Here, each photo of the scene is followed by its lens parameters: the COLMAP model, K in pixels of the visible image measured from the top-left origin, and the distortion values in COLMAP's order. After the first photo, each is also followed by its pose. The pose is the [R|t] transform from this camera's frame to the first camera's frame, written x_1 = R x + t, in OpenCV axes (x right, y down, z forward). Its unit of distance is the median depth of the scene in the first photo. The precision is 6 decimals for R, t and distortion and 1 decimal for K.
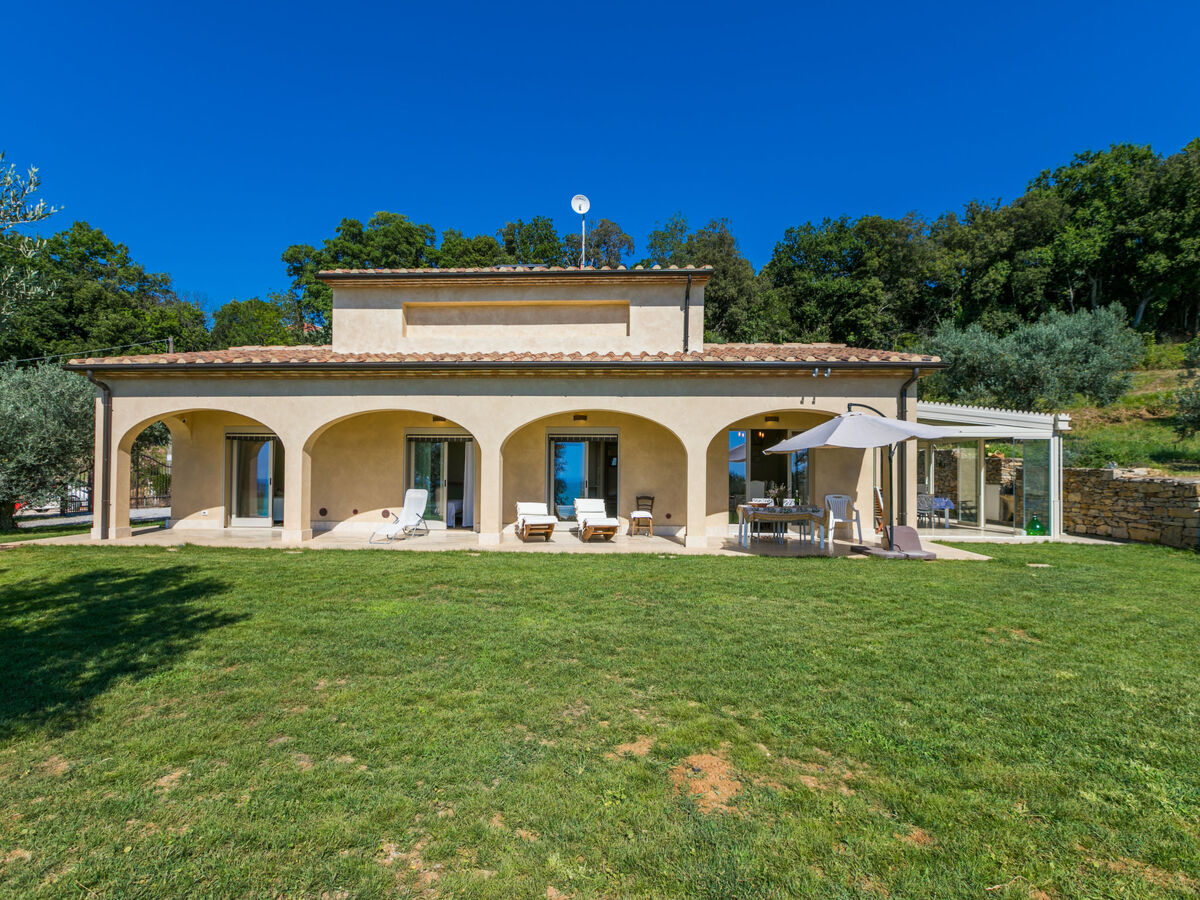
lens RADIAL K [[611.6, 0, 599.0], [0, 611.6, 462.4], [0, 0, 1]] dist [0.005564, 0.000269]
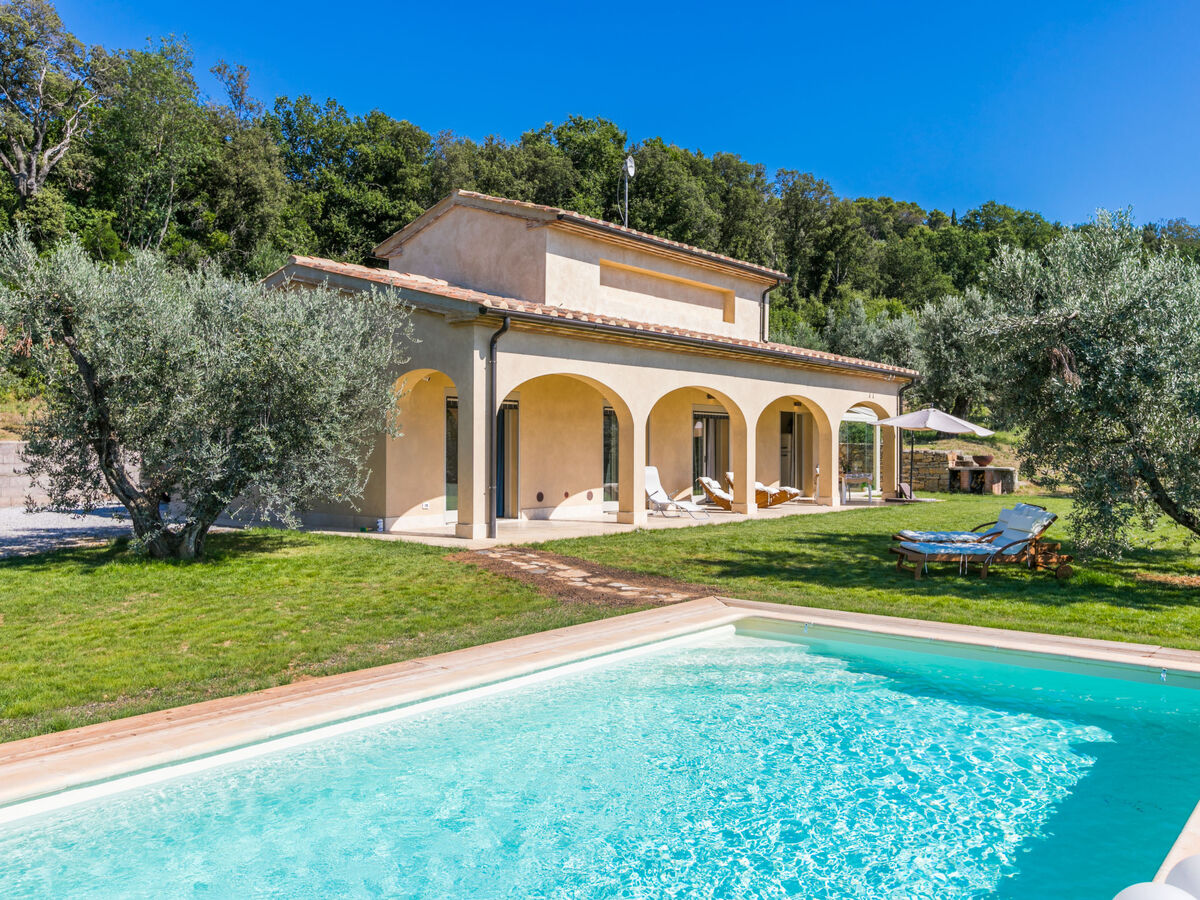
lens RADIAL K [[965.0, 0, 580.1], [0, 965.0, 448.7], [0, 0, 1]] dist [-0.004467, 0.019814]
pose [[0.605716, -0.004840, 0.795666, -1.497805], [-0.015621, 0.999716, 0.017973, -0.008803], [-0.795528, -0.023315, 0.605469, 0.168819]]
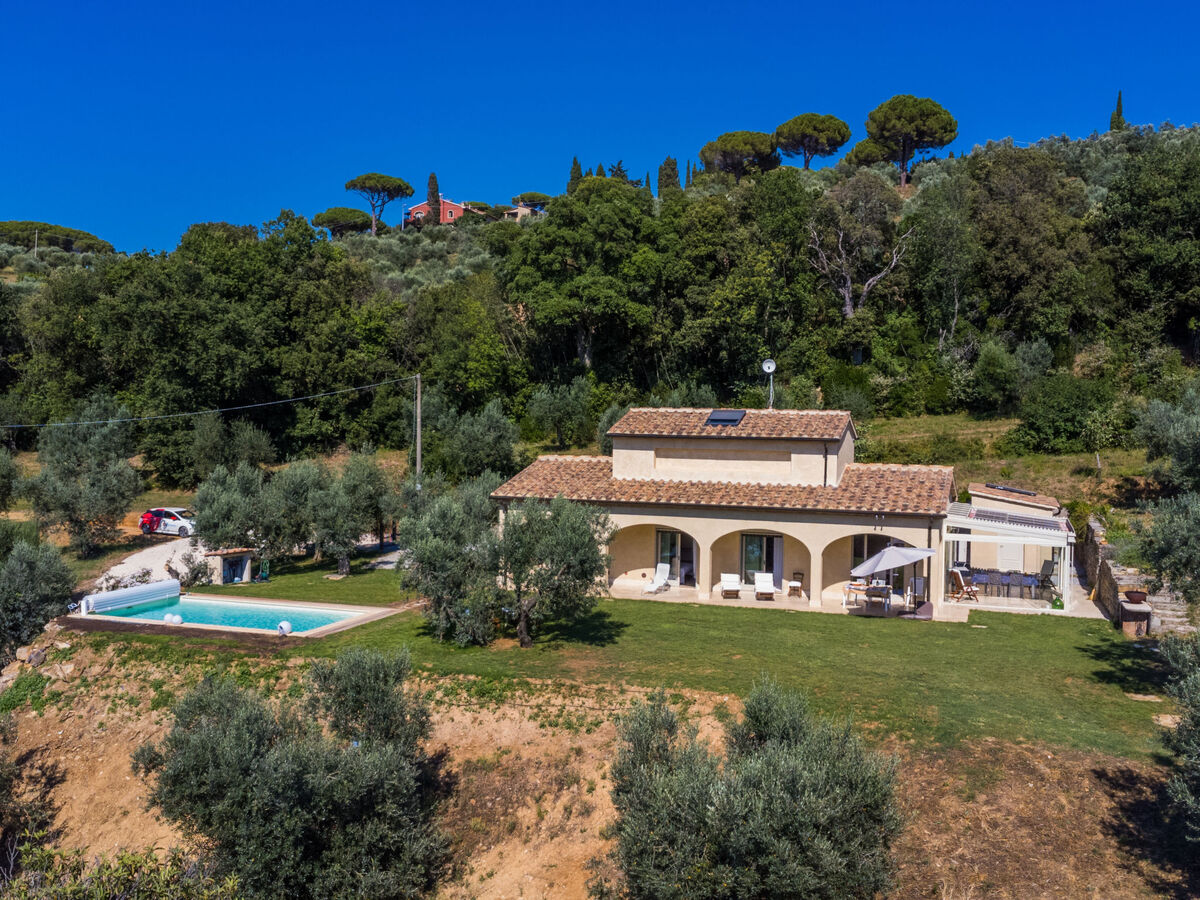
lens RADIAL K [[1164.2, 0, 611.1], [0, 1164.2, 442.5], [0, 0, 1]] dist [0.008070, 0.000000]
pose [[0.961550, 0.013340, -0.274304, 0.434218], [-0.002280, 0.999173, 0.040600, -0.411097], [0.274619, -0.038413, 0.960786, -2.083444]]
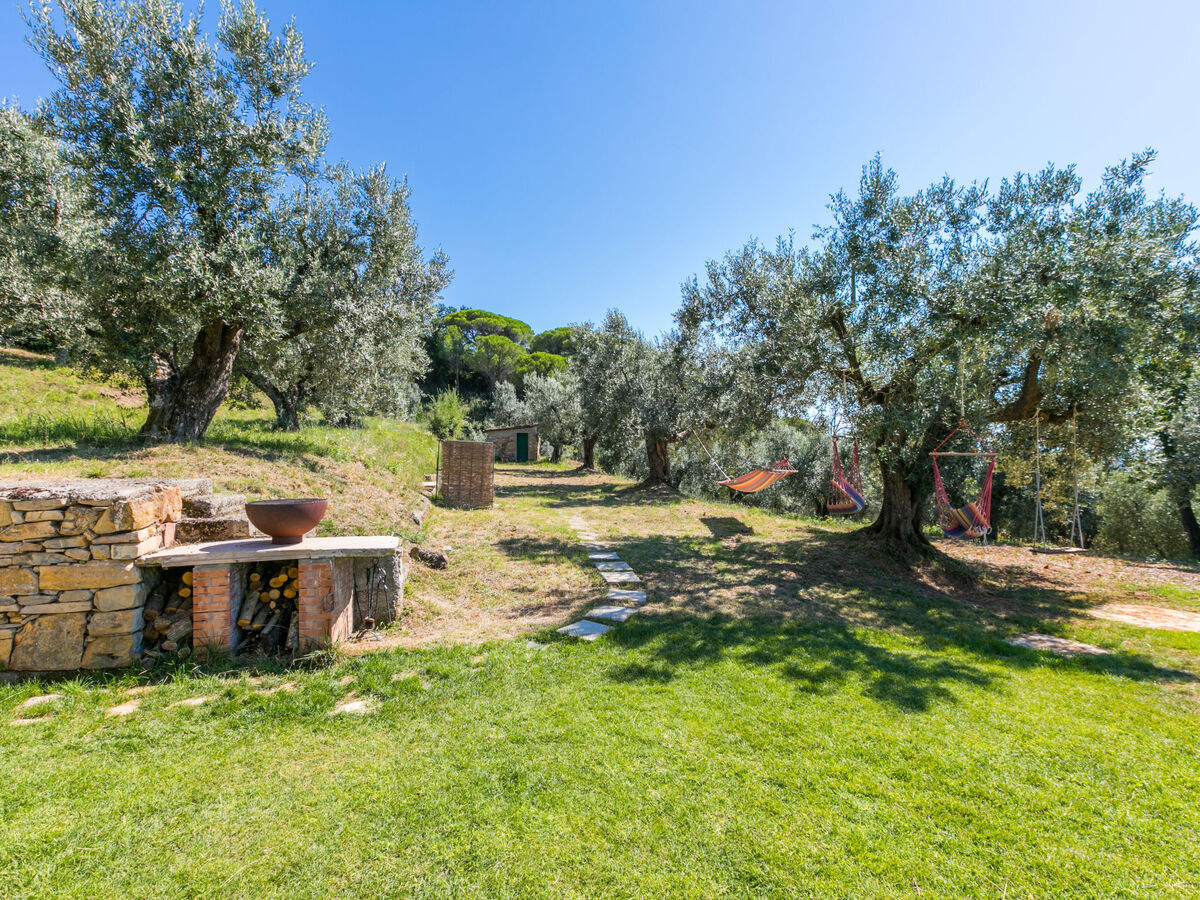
lens RADIAL K [[611.6, 0, 602.6], [0, 611.6, 445.0], [0, 0, 1]] dist [0.005564, 0.000269]
pose [[-0.273950, 0.007693, 0.961713, 0.431219], [-0.019148, 0.999726, -0.013451, -0.000454], [-0.961553, -0.022100, -0.273728, 0.697723]]
